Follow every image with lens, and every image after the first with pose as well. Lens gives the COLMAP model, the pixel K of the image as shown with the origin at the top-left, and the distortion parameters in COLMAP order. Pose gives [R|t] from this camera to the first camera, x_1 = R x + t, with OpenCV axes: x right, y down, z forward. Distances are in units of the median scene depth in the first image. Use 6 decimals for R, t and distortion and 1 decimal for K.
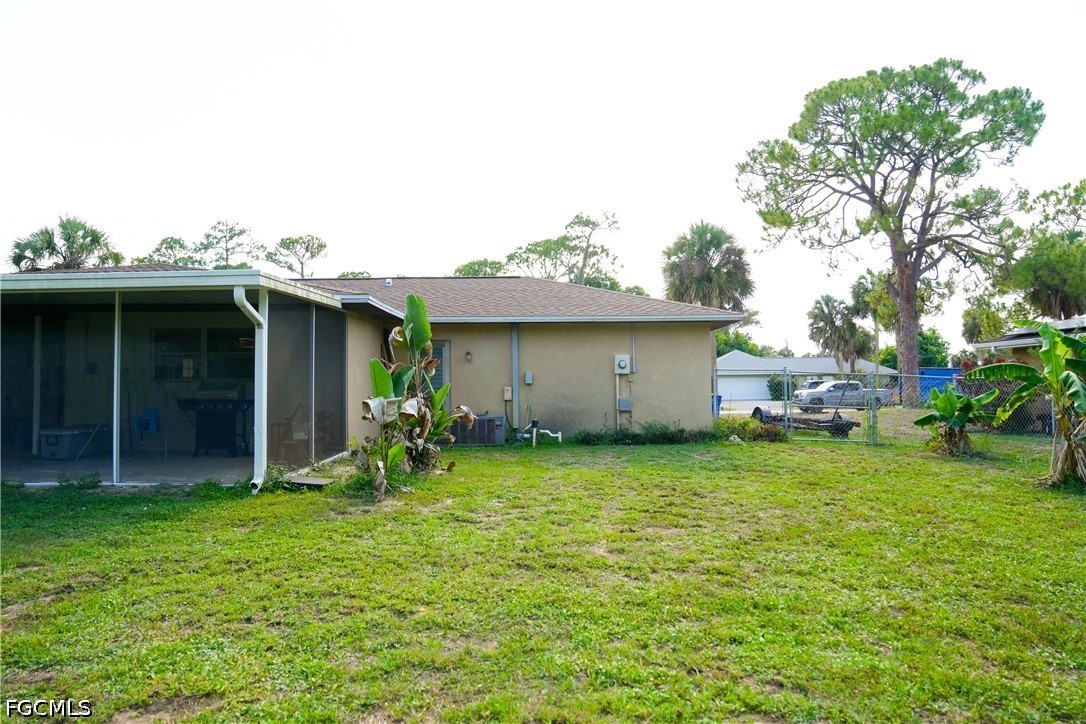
lens RADIAL K [[745.8, 0, 567.8], [0, 745.8, 343.3], [0, 0, 1]] dist [-0.131836, 0.096575]
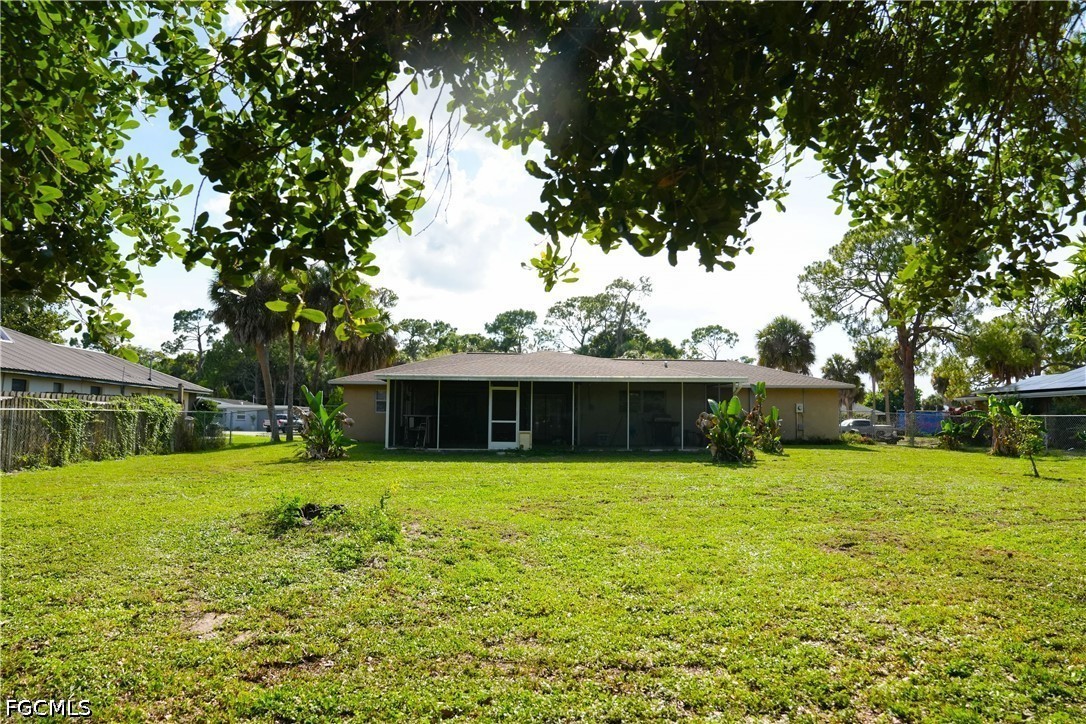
lens RADIAL K [[745.8, 0, 533.5], [0, 745.8, 351.9], [0, 0, 1]] dist [-0.131836, 0.096575]
pose [[0.999649, 0.018225, 0.019212, -0.358077], [-0.017578, 0.999290, -0.033312, -0.023366], [-0.019805, 0.032963, 0.999260, -0.529110]]
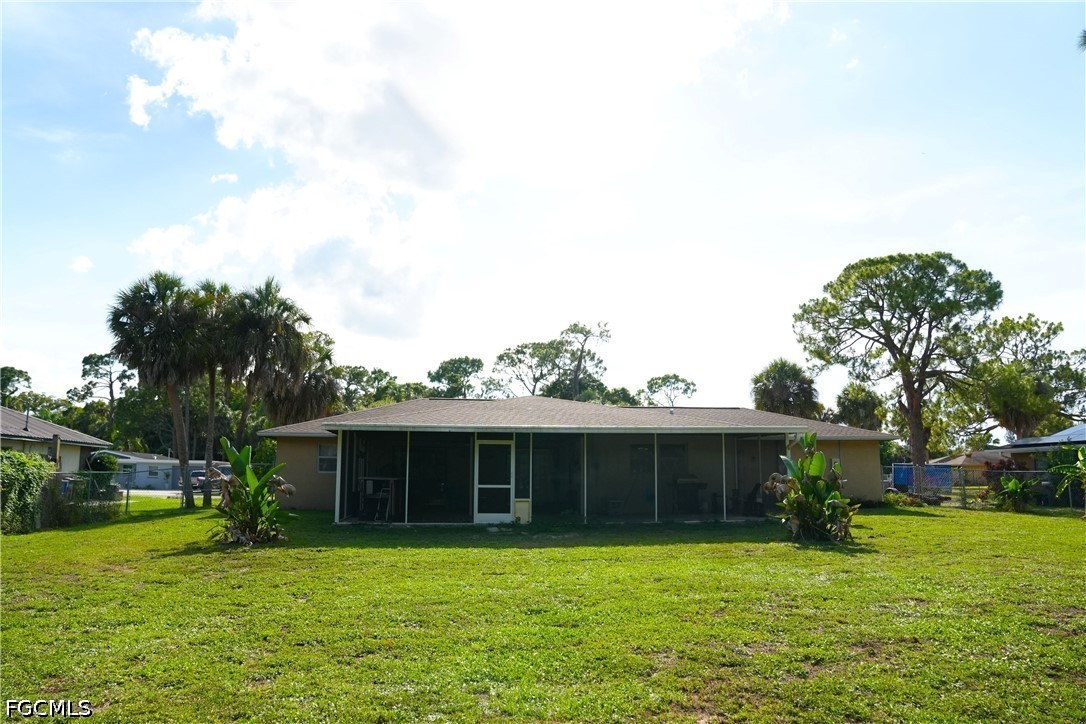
lens RADIAL K [[745.8, 0, 543.1], [0, 745.8, 355.0], [0, 0, 1]] dist [-0.131836, 0.096575]
pose [[0.992323, 0.028225, 0.120412, -0.416625], [-0.016075, 0.994787, -0.100704, -0.020442], [-0.122627, 0.097995, 0.987603, -0.314269]]
